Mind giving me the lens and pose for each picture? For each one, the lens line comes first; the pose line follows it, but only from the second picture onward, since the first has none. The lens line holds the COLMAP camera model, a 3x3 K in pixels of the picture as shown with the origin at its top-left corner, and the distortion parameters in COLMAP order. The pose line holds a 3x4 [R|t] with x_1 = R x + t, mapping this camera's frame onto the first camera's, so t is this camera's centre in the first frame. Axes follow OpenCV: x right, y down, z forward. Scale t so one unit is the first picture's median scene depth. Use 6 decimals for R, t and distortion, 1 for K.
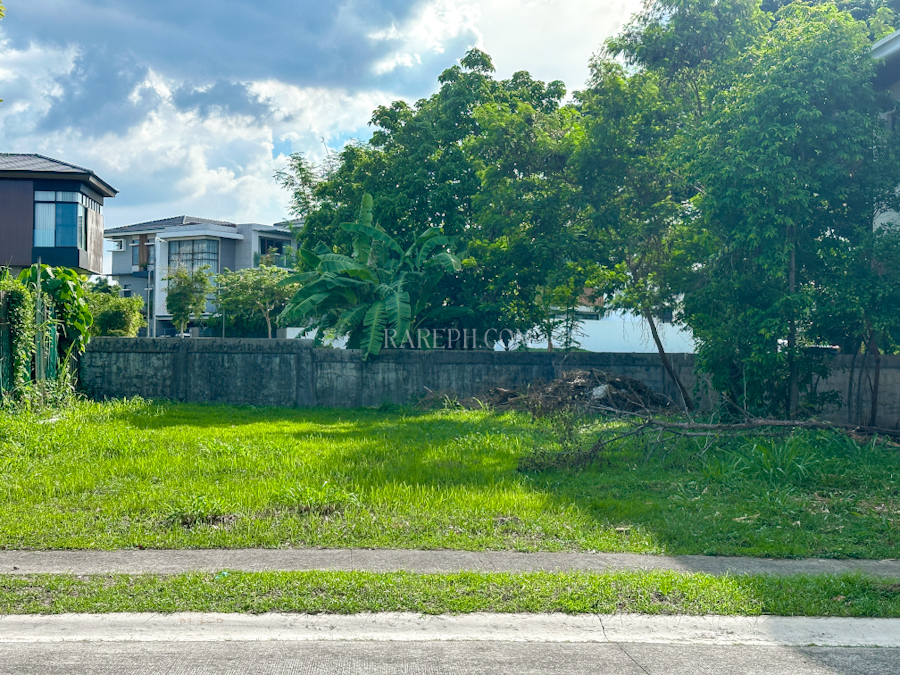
lens RADIAL K [[1249.3, 0, 450.0], [0, 1249.3, 337.5], [0, 0, 1]] dist [0.120169, 0.008542]
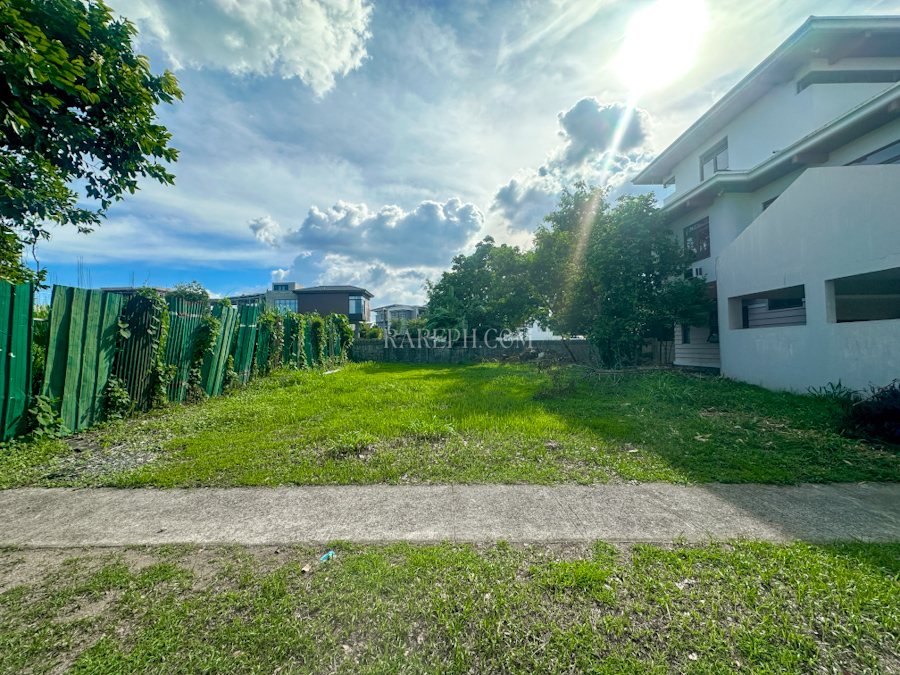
lens RADIAL K [[360.9, 0, 450.0], [0, 360.9, 337.5], [0, 0, 1]] dist [-0.001694, -0.000356]
pose [[0.997123, -0.027999, -0.070438, -0.016795], [0.027627, 0.999599, -0.006260, 0.005431], [0.070585, 0.004296, 0.997497, 0.207876]]
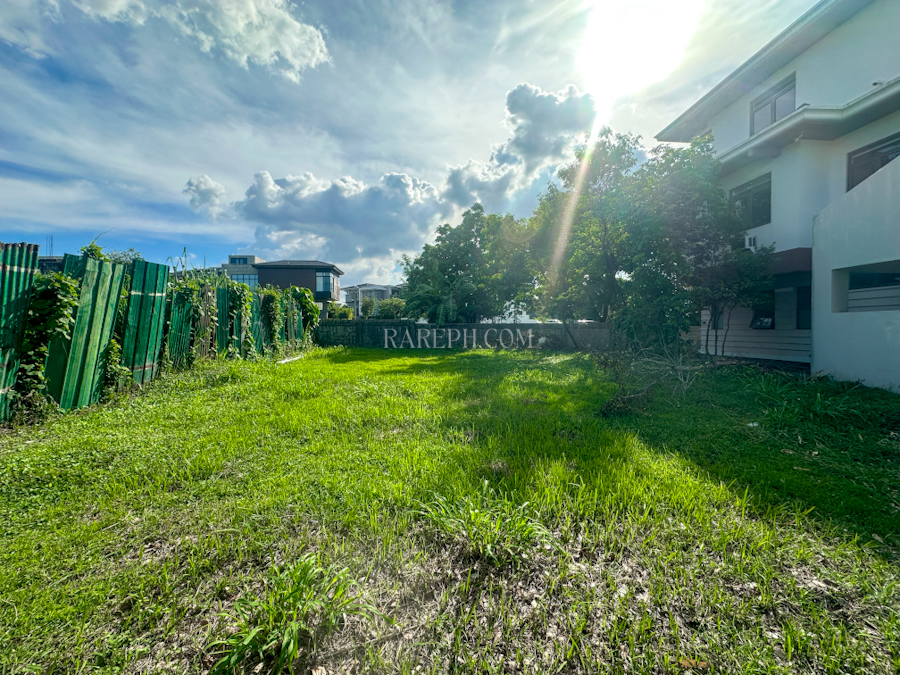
lens RADIAL K [[360.9, 0, 450.0], [0, 360.9, 337.5], [0, 0, 1]] dist [-0.001694, -0.000356]
pose [[0.999876, -0.013486, 0.008100, -0.049307], [0.013114, 0.998933, 0.044288, 0.006095], [-0.008688, -0.044176, 0.998986, 0.313580]]
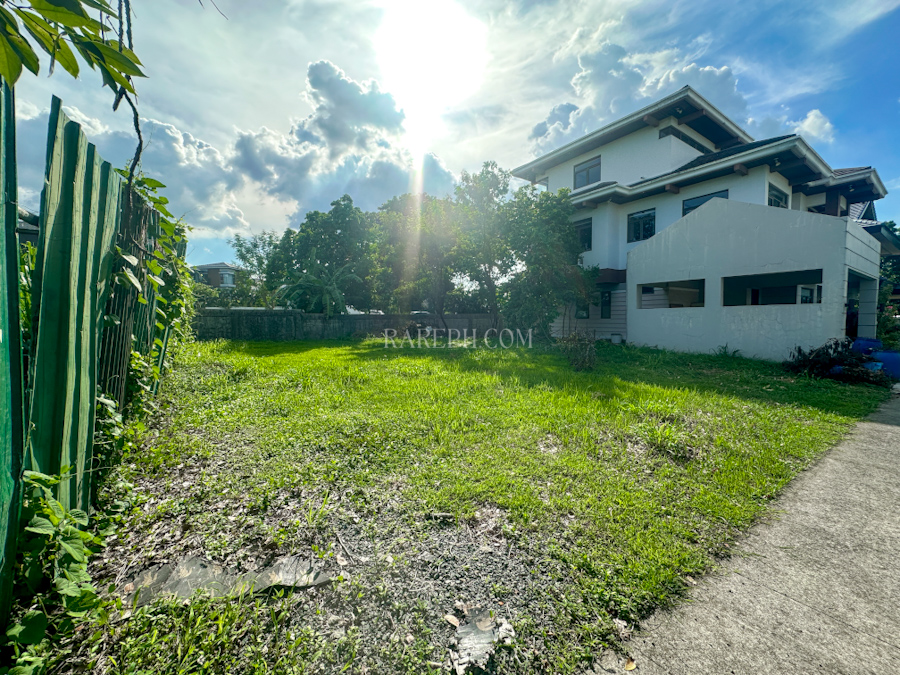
lens RADIAL K [[360.9, 0, 450.0], [0, 360.9, 337.5], [0, 0, 1]] dist [-0.001694, -0.000356]
pose [[0.862272, -0.041708, 0.504725, -0.204557], [0.004436, 0.997187, 0.074824, 0.004053], [-0.506426, -0.062280, 0.860031, 0.295194]]
